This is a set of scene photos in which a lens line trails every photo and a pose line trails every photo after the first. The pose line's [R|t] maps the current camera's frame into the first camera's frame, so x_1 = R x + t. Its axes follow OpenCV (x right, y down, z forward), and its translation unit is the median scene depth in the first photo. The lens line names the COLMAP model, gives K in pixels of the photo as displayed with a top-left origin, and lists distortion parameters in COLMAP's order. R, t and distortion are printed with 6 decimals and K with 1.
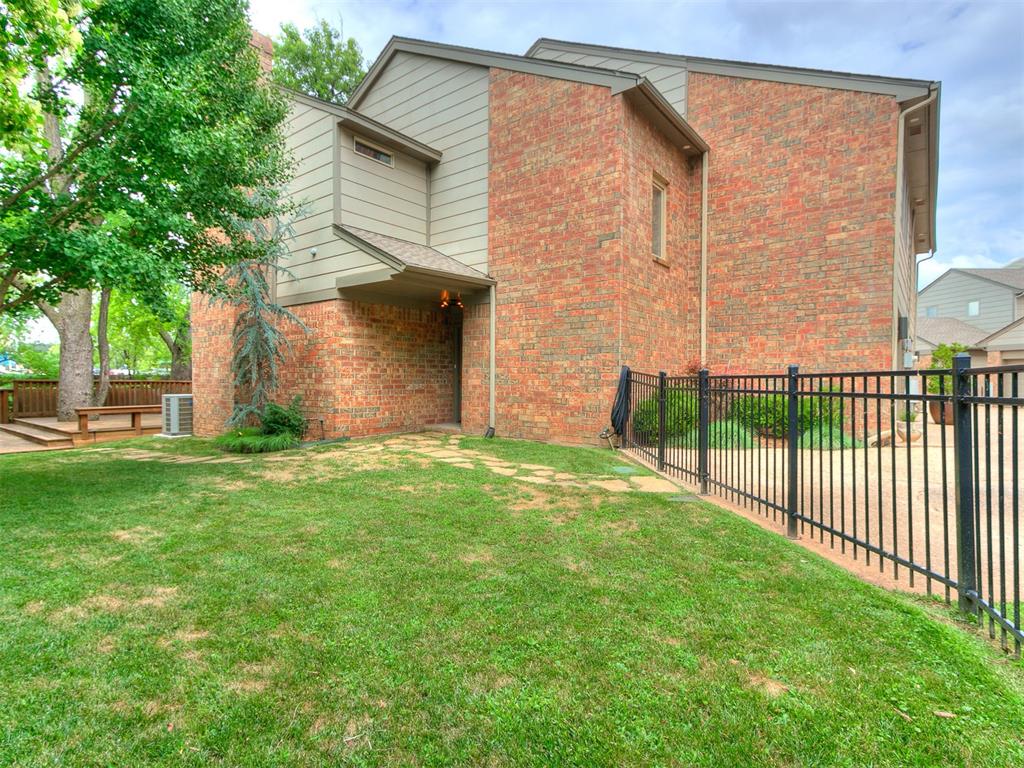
lens RADIAL K [[526.7, 0, 504.4], [0, 526.7, 386.8], [0, 0, 1]] dist [0.017538, 0.007668]
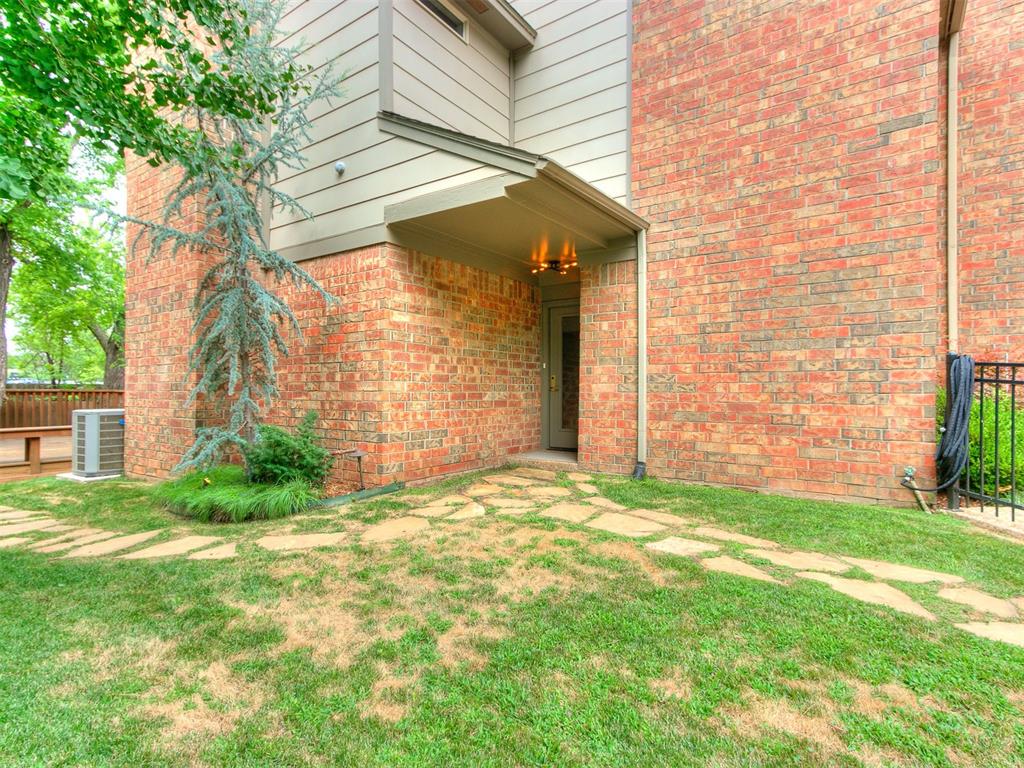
lens RADIAL K [[526.7, 0, 521.8], [0, 526.7, 387.1], [0, 0, 1]] dist [0.017538, 0.007668]
pose [[0.996388, -0.000521, 0.084917, -0.215096], [0.002245, 0.999793, -0.020208, 0.002275], [-0.084889, 0.020326, 0.996183, 0.410802]]
